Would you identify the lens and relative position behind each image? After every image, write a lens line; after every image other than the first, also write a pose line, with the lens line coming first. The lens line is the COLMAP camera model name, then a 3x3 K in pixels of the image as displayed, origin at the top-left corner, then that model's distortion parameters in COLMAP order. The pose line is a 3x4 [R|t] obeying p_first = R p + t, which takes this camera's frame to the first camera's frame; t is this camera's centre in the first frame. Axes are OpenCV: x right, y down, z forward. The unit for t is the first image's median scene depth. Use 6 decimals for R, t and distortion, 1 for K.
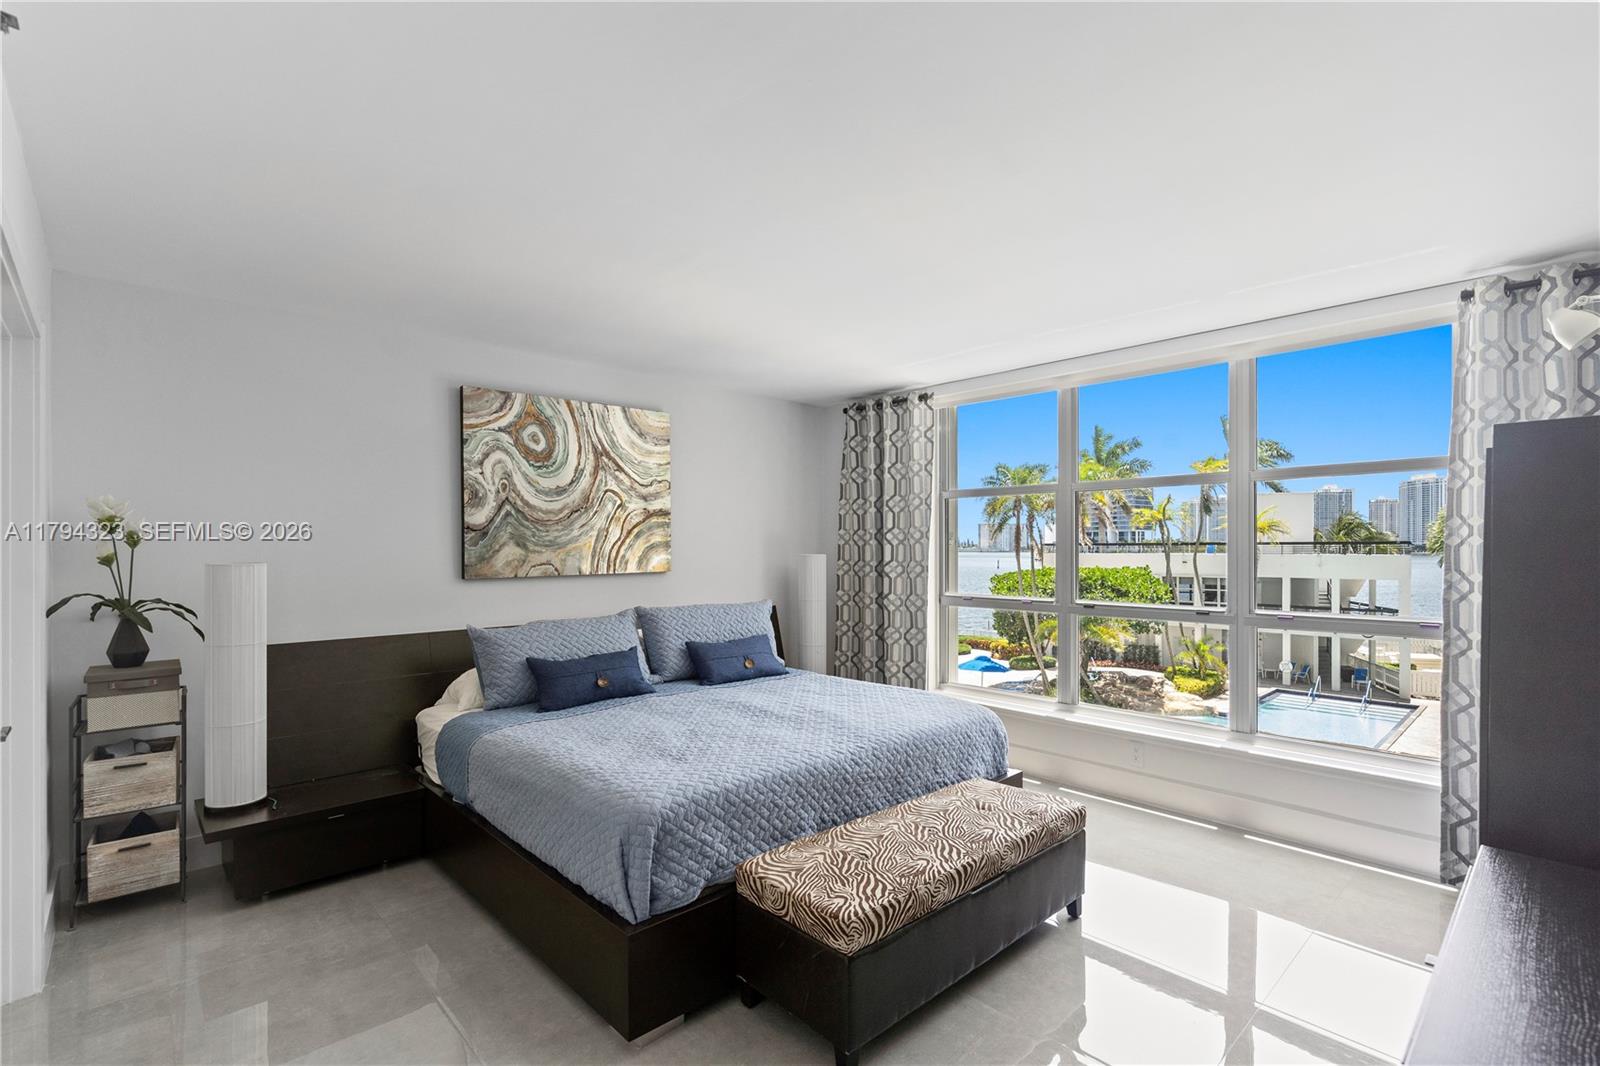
lens RADIAL K [[746.1, 0, 802.6], [0, 746.1, 547.3], [0, 0, 1]] dist [-0.000354, 0.000097]
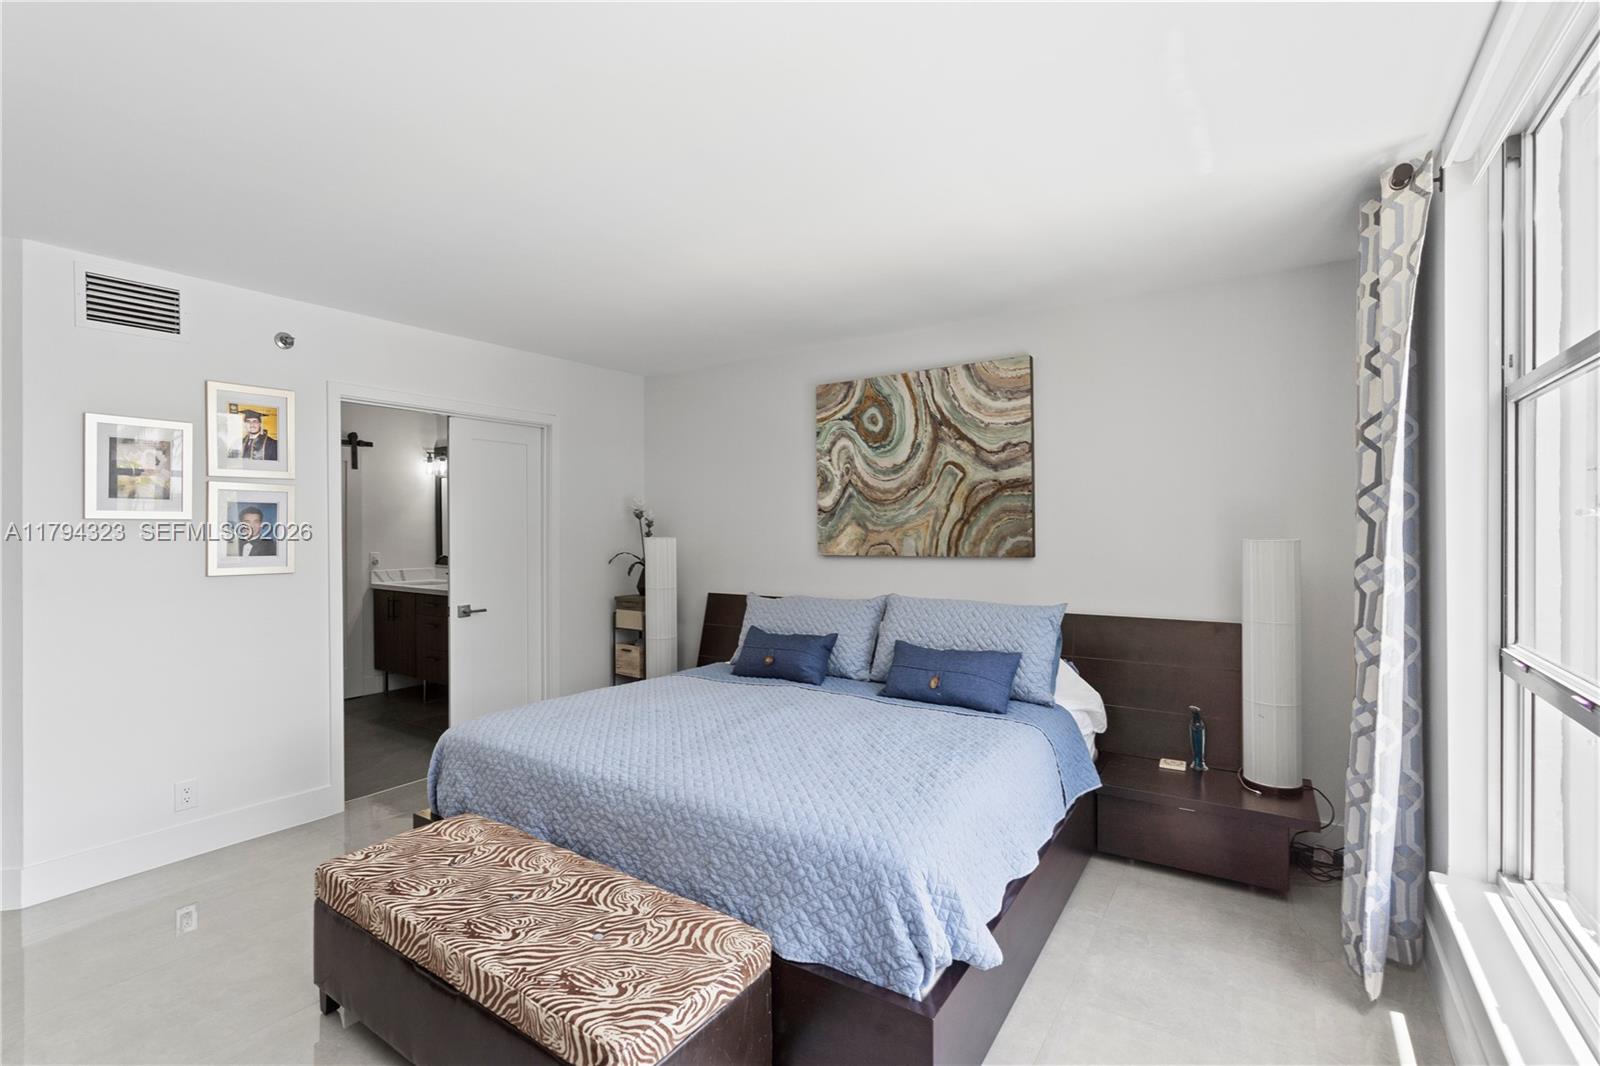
lens RADIAL K [[710.8, 0, 805.8], [0, 710.8, 540.9], [0, 0, 1]] dist [-0.064608, 0.000055]
pose [[0.236710, 0.017061, -0.971430, 0.561634], [0.003500, 0.999824, 0.018413, 0.000820], [0.971574, -0.007758, 0.236609, 0.679021]]
